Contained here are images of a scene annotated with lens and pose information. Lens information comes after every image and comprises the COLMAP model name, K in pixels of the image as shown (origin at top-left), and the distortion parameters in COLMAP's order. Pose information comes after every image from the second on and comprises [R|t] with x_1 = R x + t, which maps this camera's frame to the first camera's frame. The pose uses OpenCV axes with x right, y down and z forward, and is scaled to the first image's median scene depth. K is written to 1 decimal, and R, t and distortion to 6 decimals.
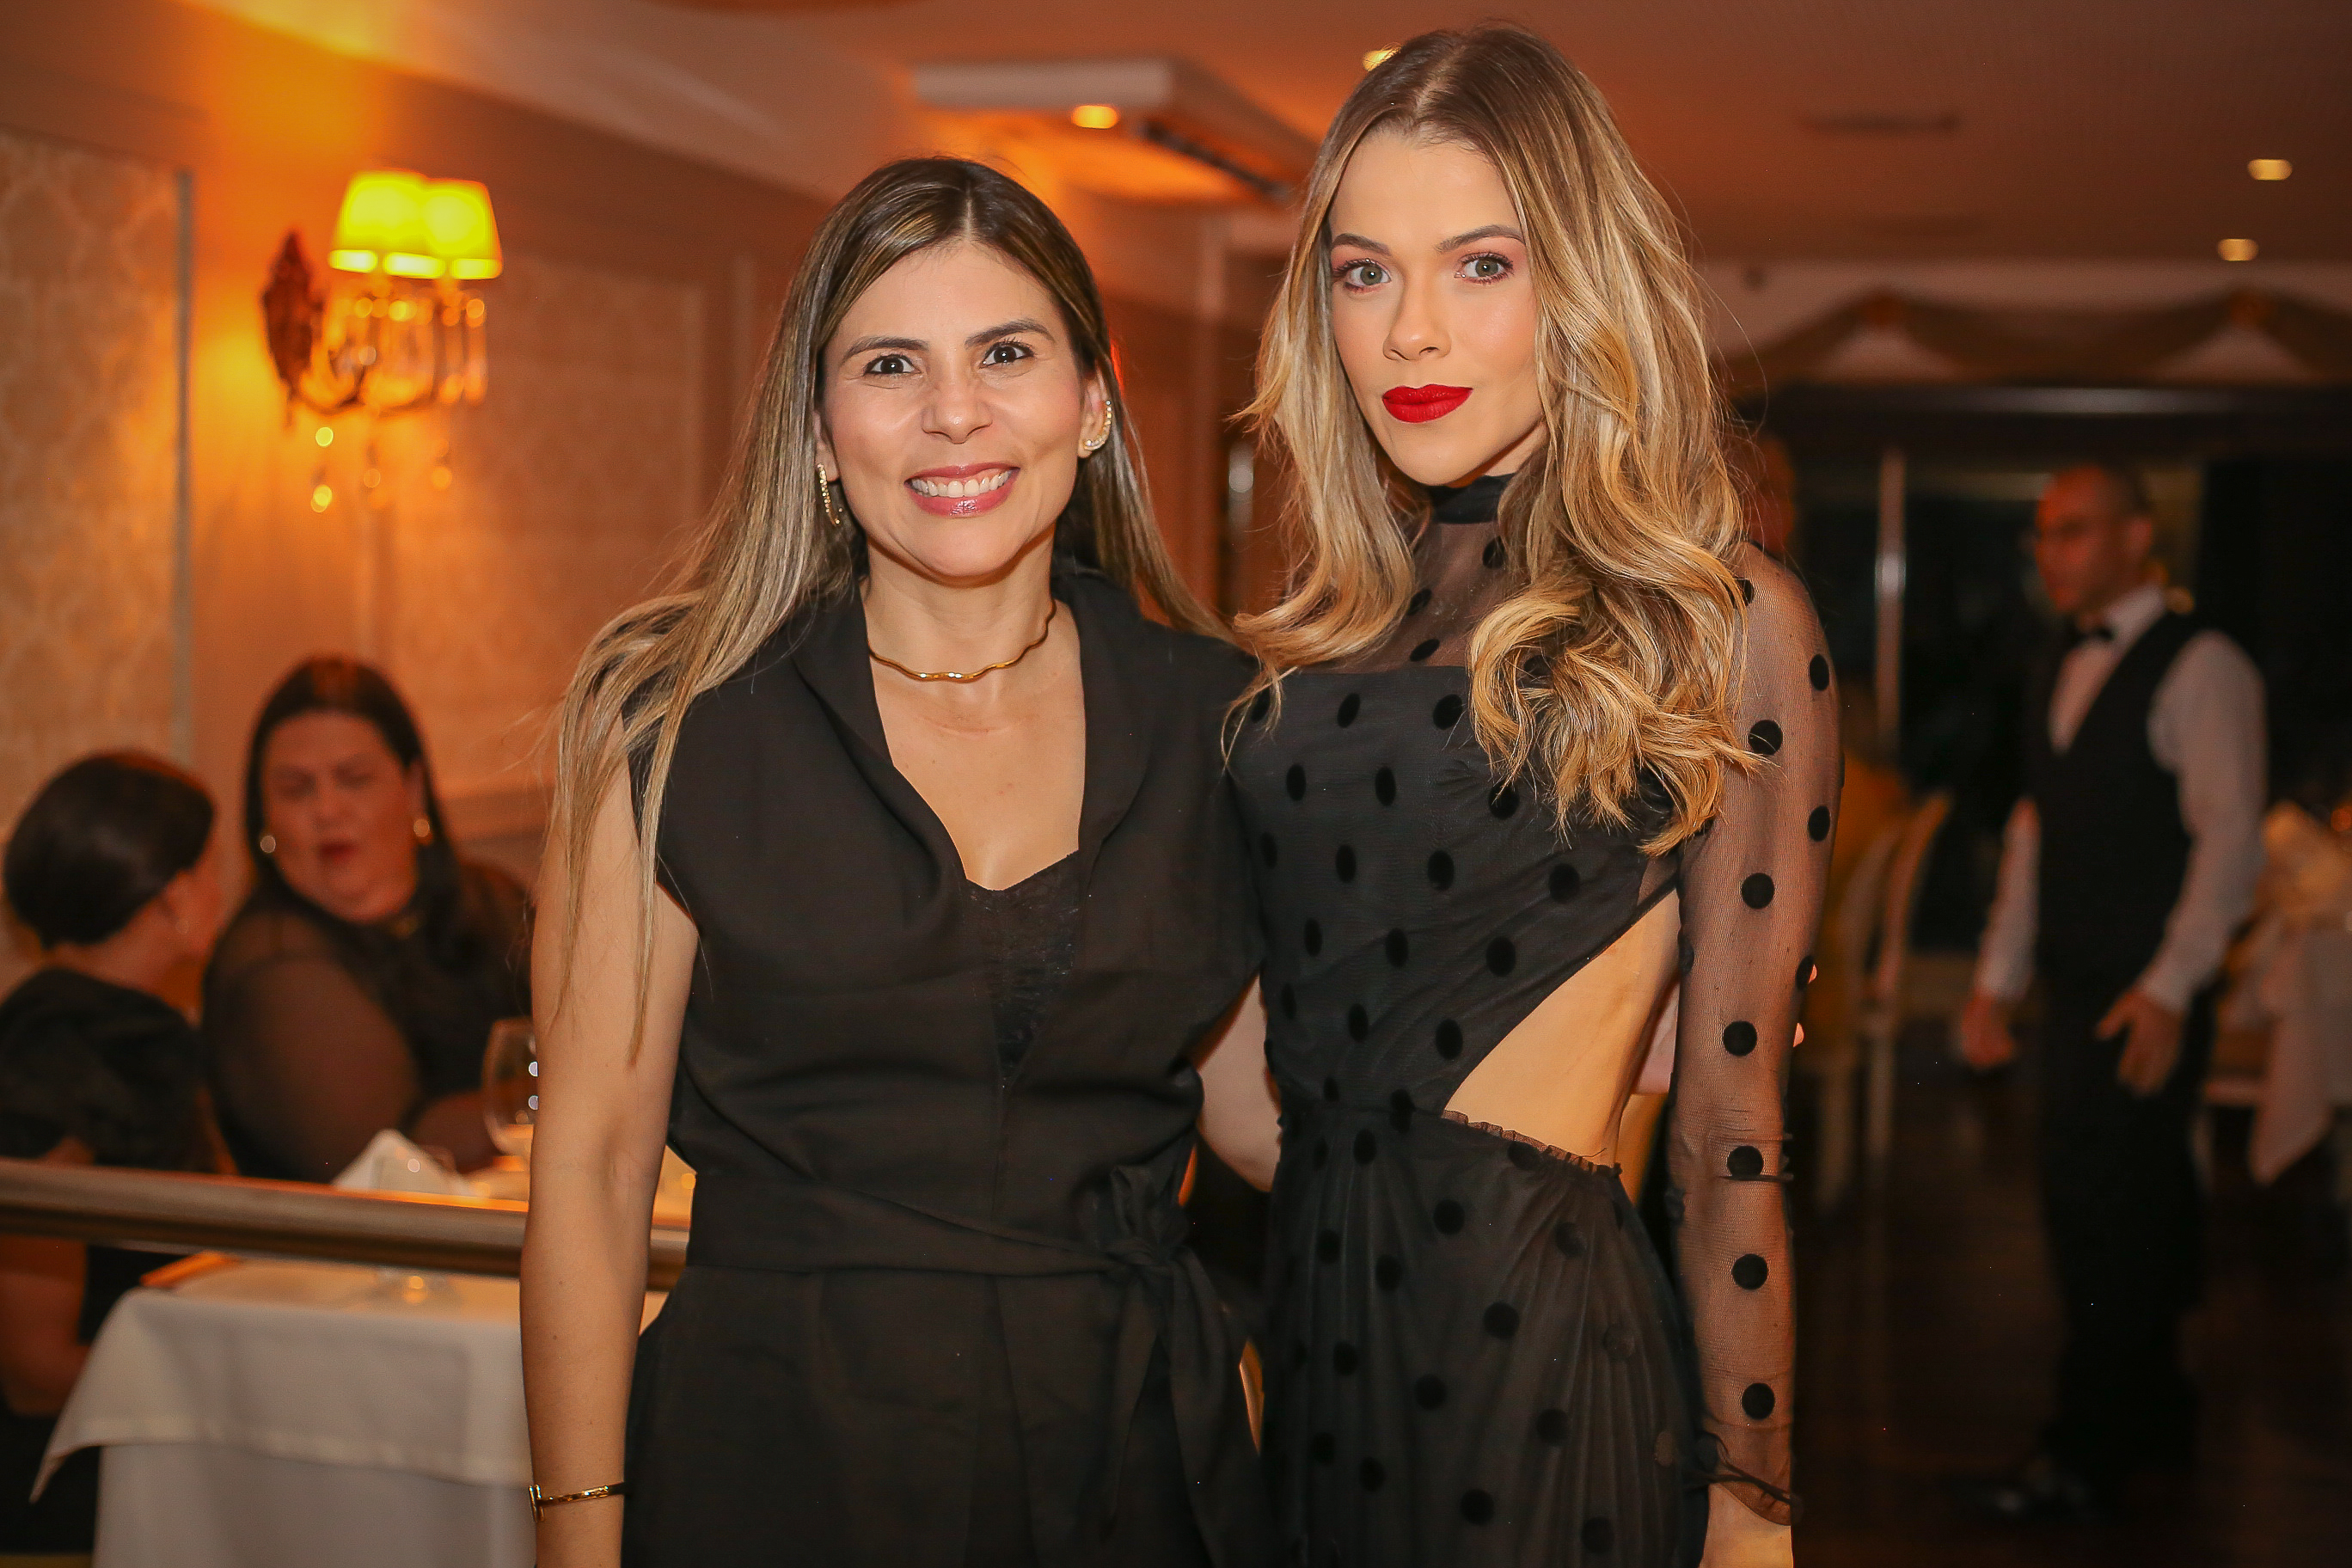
lens RADIAL K [[3483.9, 0, 1176.0], [0, 3483.9, 784.0], [0, 0, 1]] dist [-0.114940, -0.018579]
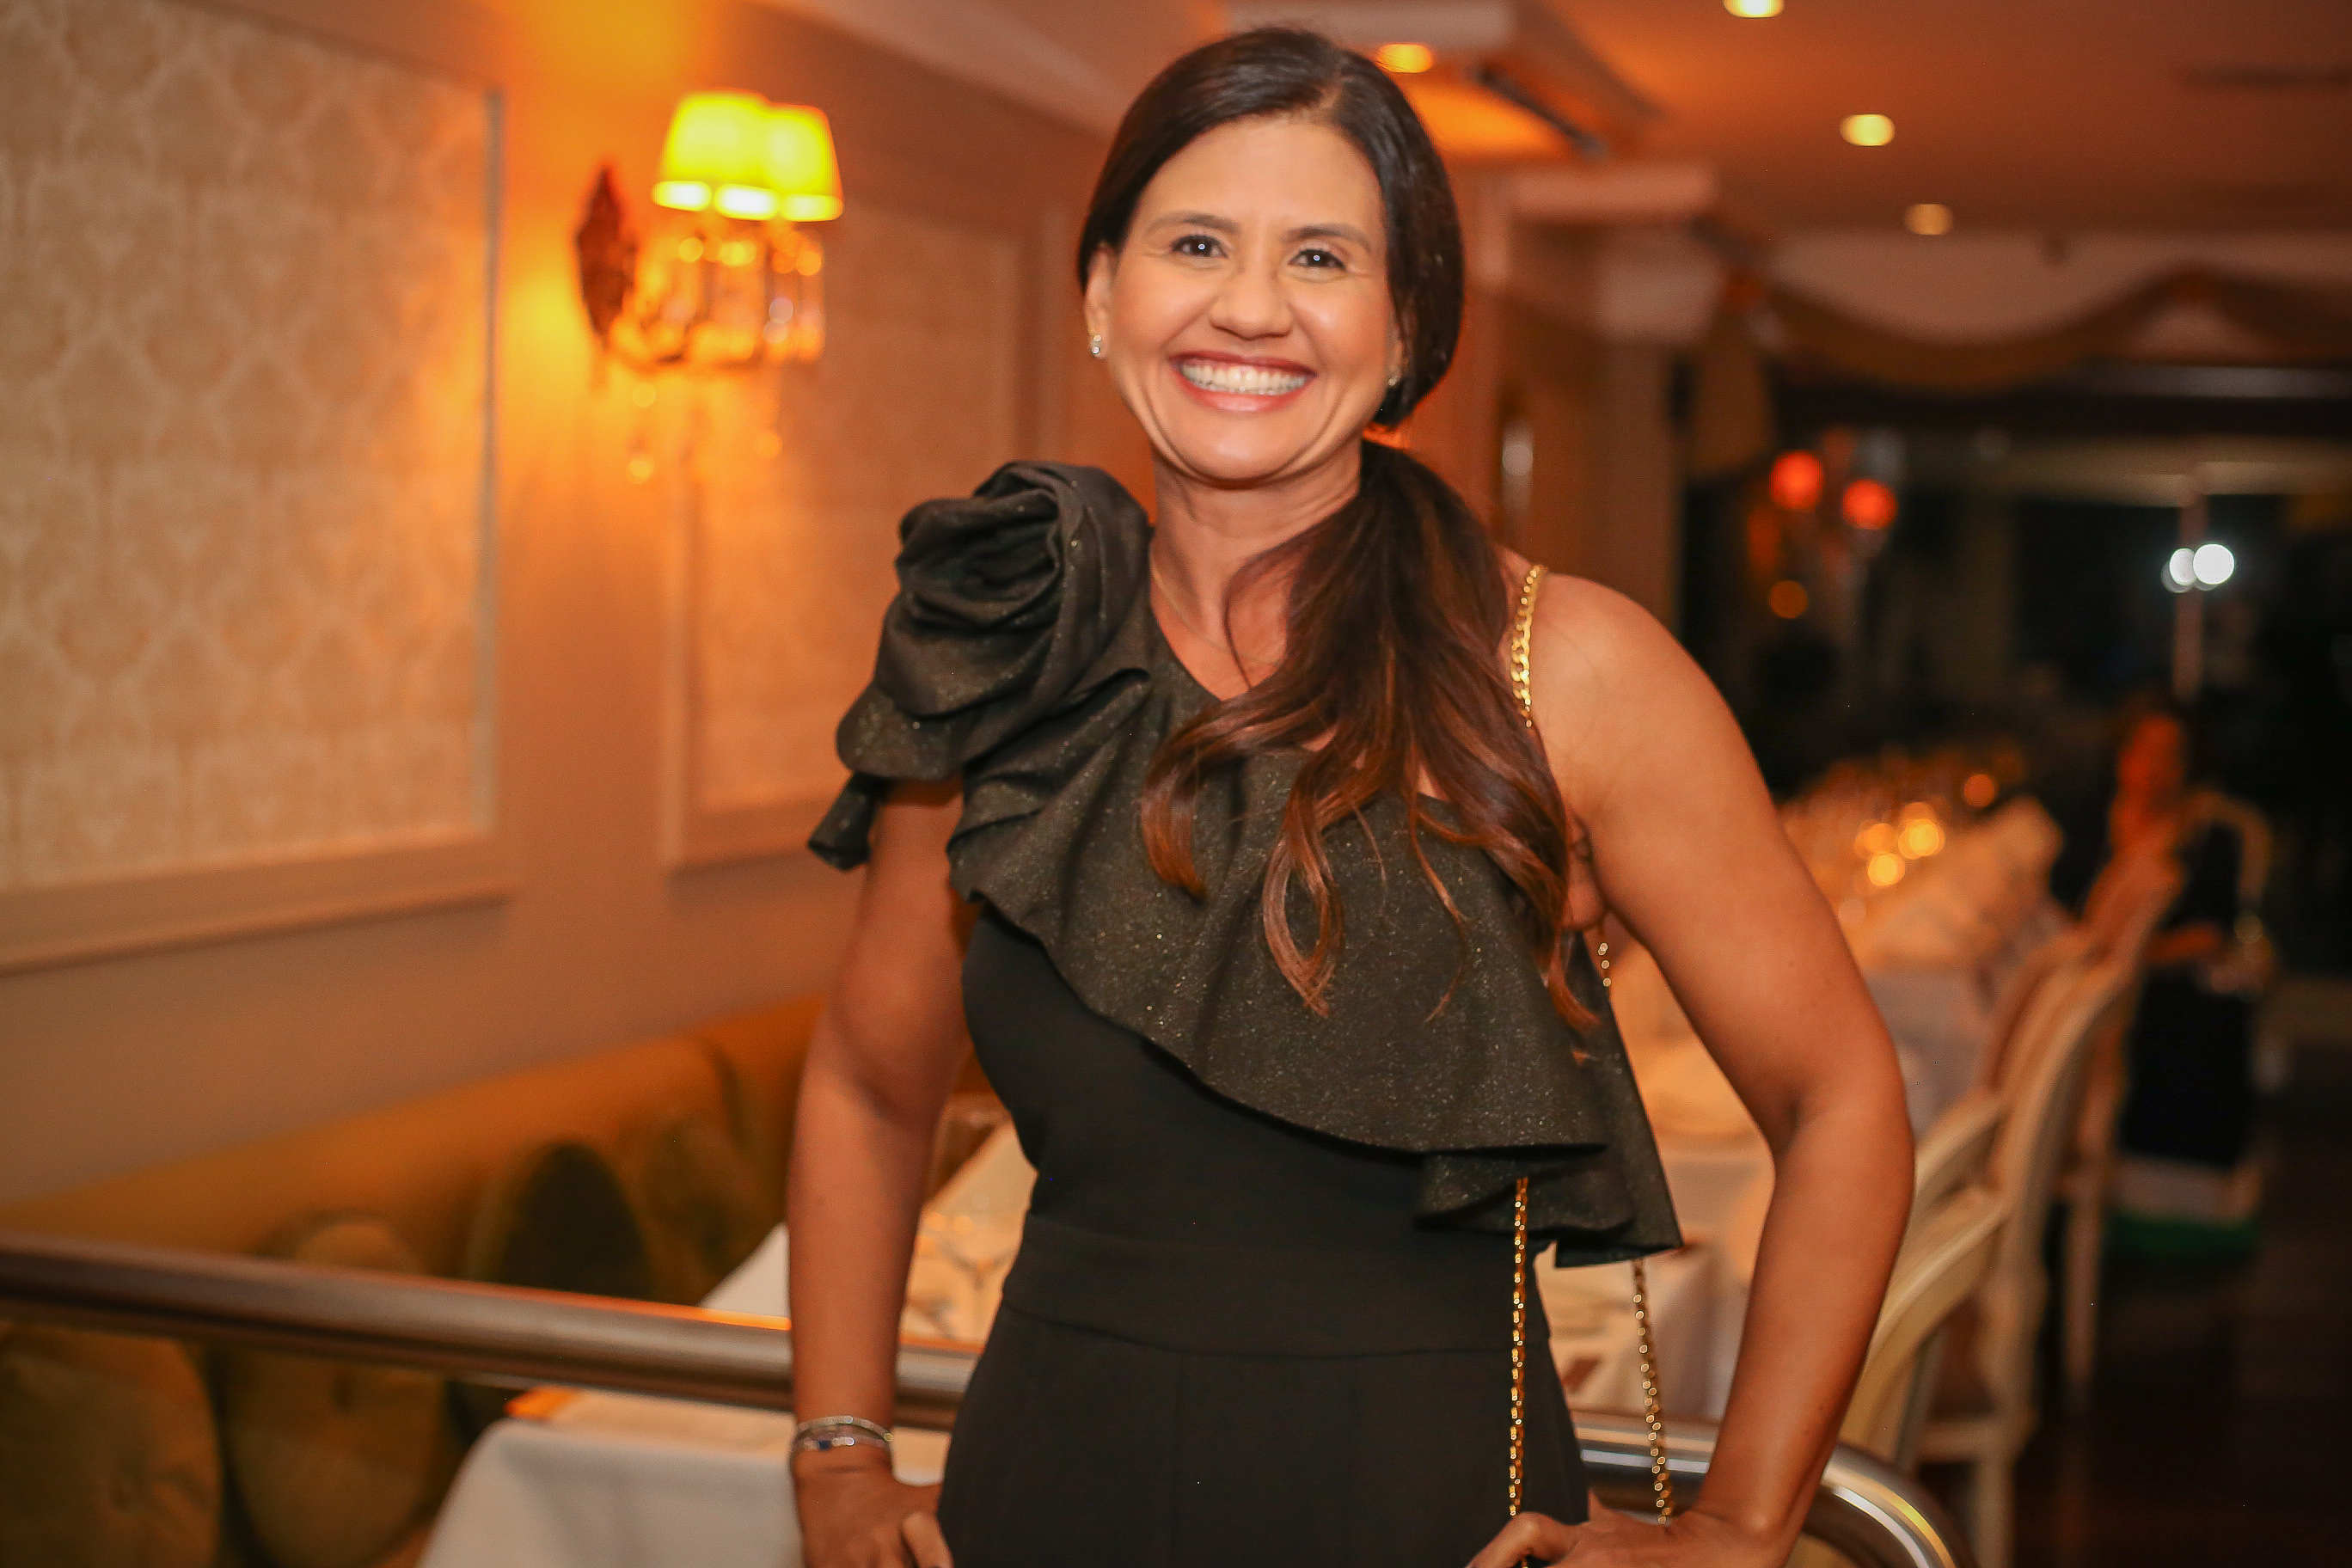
lens RADIAL K [[3483.9, 0, 1176.0], [0, 3483.9, 784.0], [0, 0, 1]] dist [-0.114940, -0.018579]
pose [[0.999318, 0.013867, -0.034232, -0.079719], [-0.013640, 0.999884, 0.006832, -0.010046], [0.034323, -0.006361, 0.999391, 0.122884]]
